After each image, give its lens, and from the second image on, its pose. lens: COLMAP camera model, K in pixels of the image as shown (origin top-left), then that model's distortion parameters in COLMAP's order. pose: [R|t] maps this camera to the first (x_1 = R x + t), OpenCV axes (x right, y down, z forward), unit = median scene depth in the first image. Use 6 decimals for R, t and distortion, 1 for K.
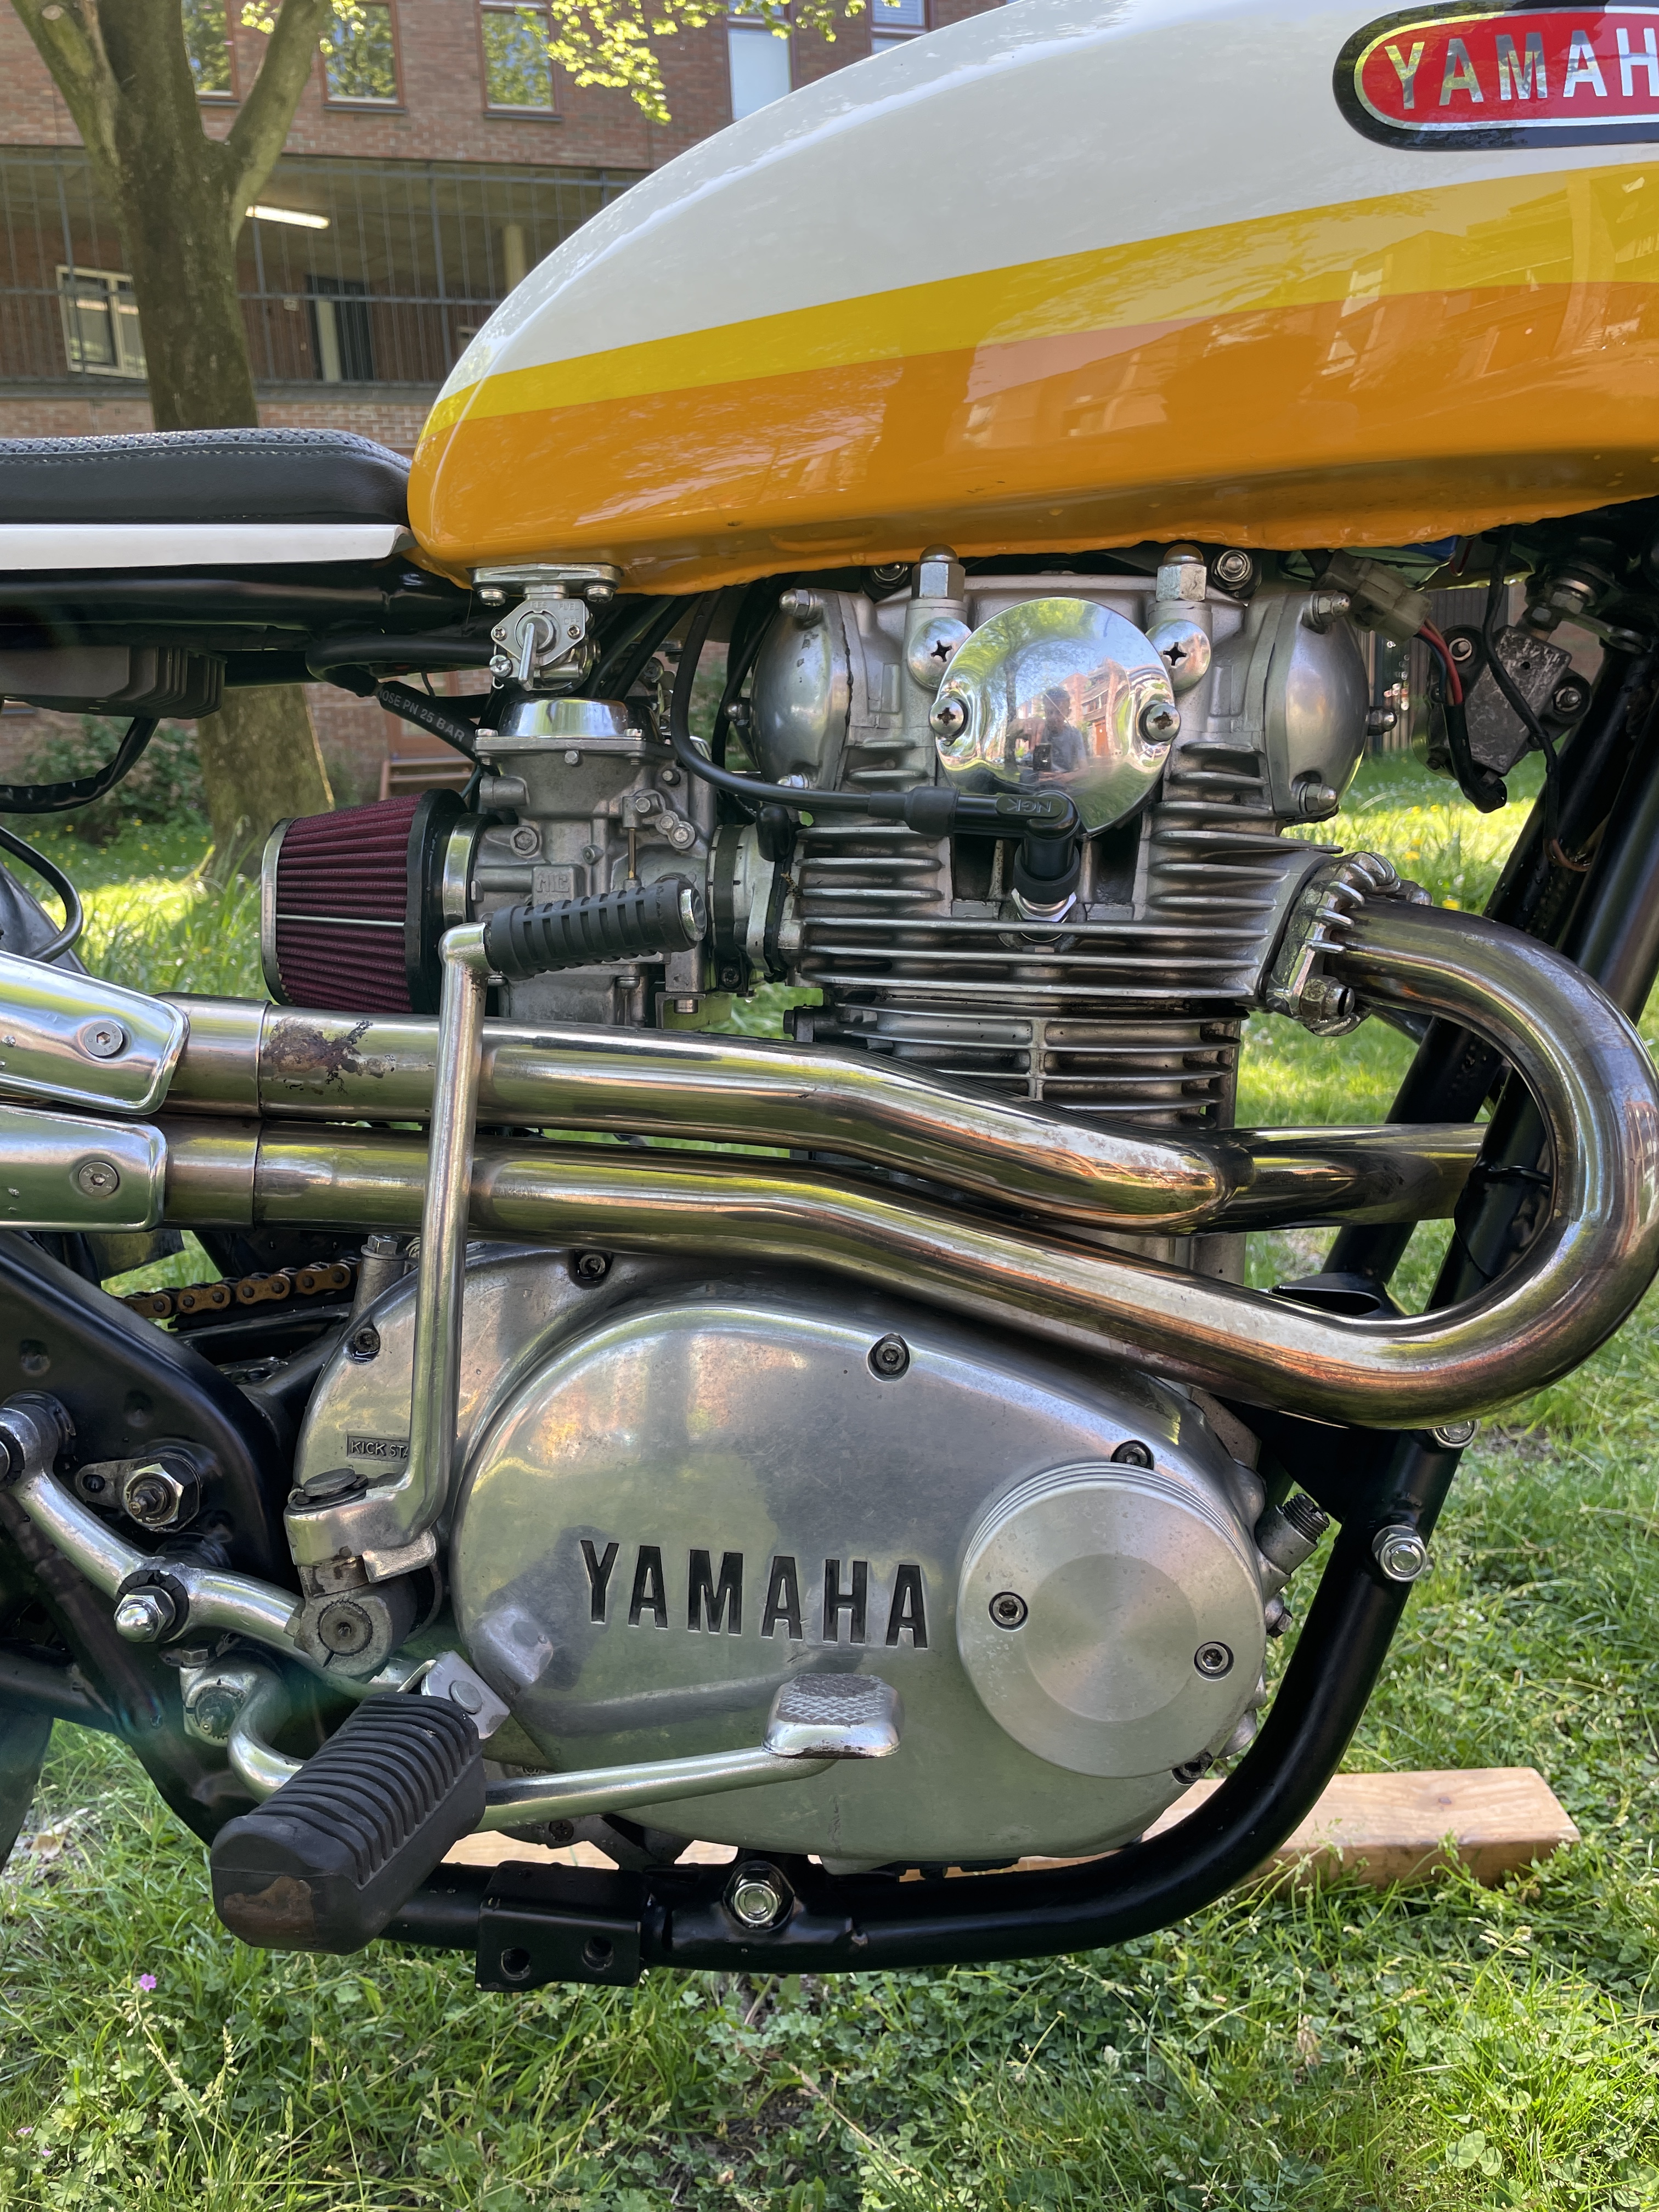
lens RADIAL K [[1719.6, 0, 817.0], [0, 1719.6, 1103.1], [0, 0, 1]] dist [0.063778, -0.113794]
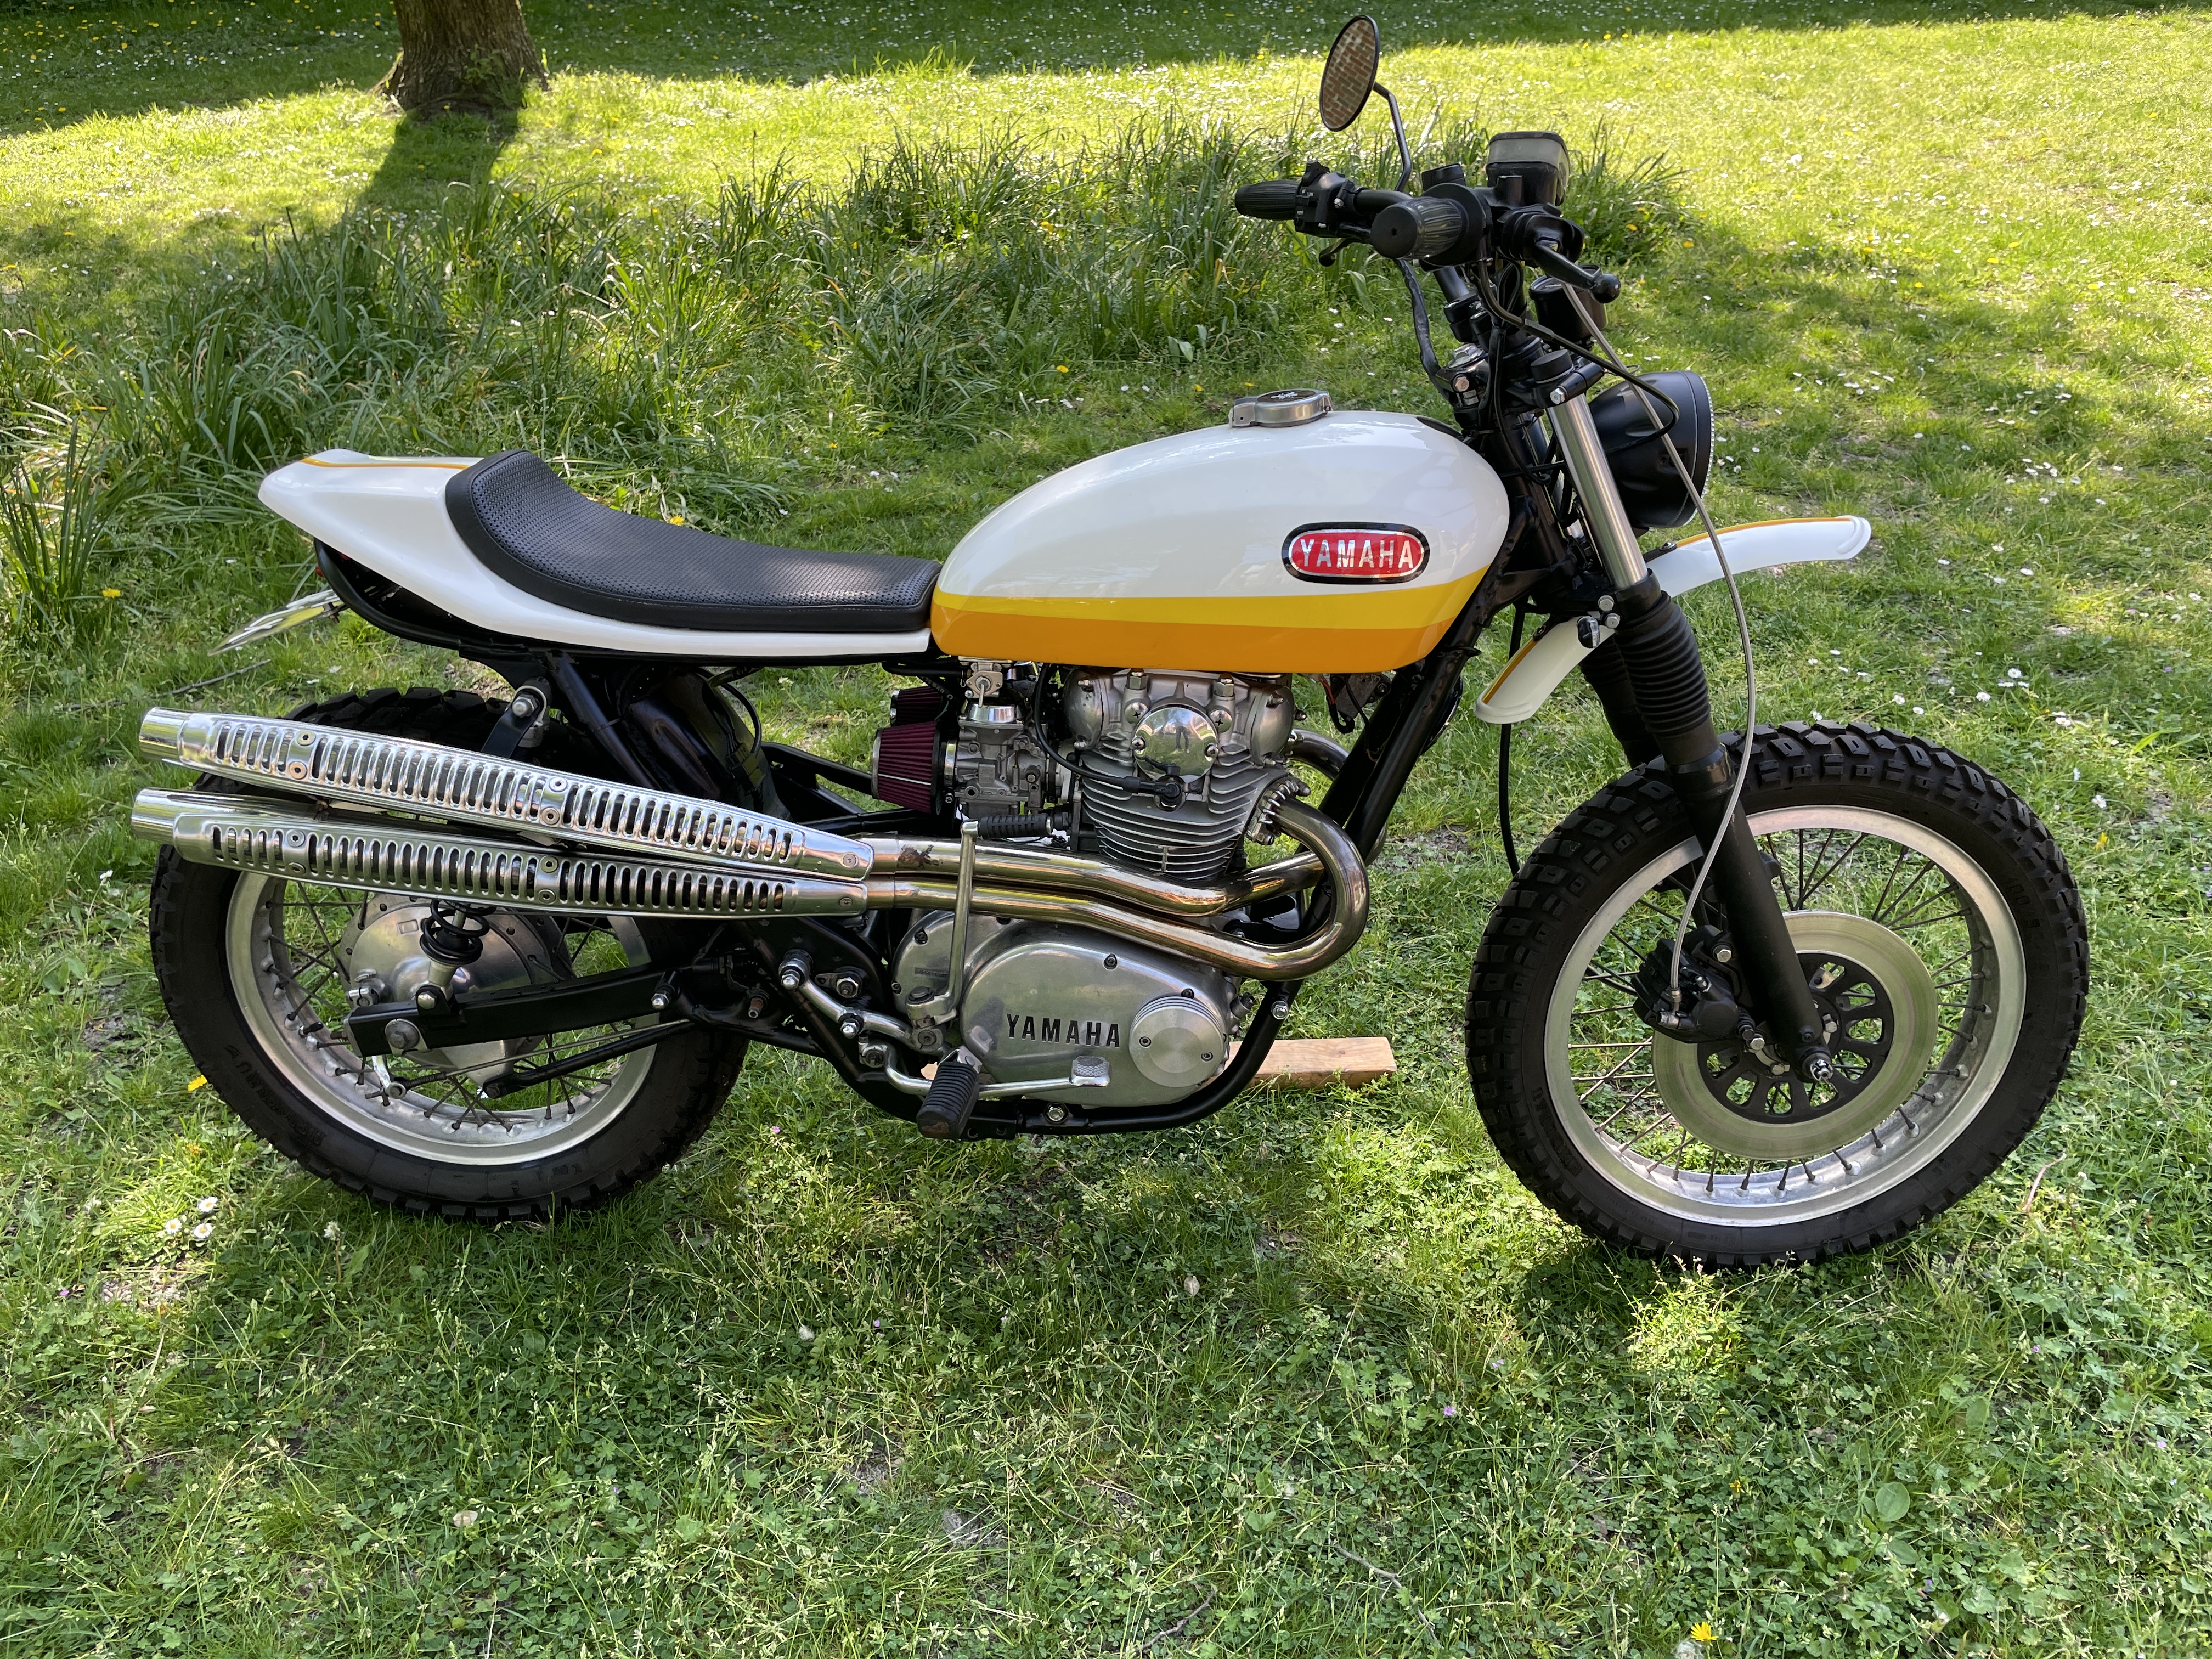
lens RADIAL K [[1719.6, 0, 1113.0], [0, 1719.6, 831.4], [0, 0, 1]] dist [0.063778, -0.113794]
pose [[0.997240, 0.012277, 0.073223, -0.162549], [-0.035613, 0.944463, 0.326681, -0.965898], [-0.065146, -0.328387, 0.942294, -1.626535]]
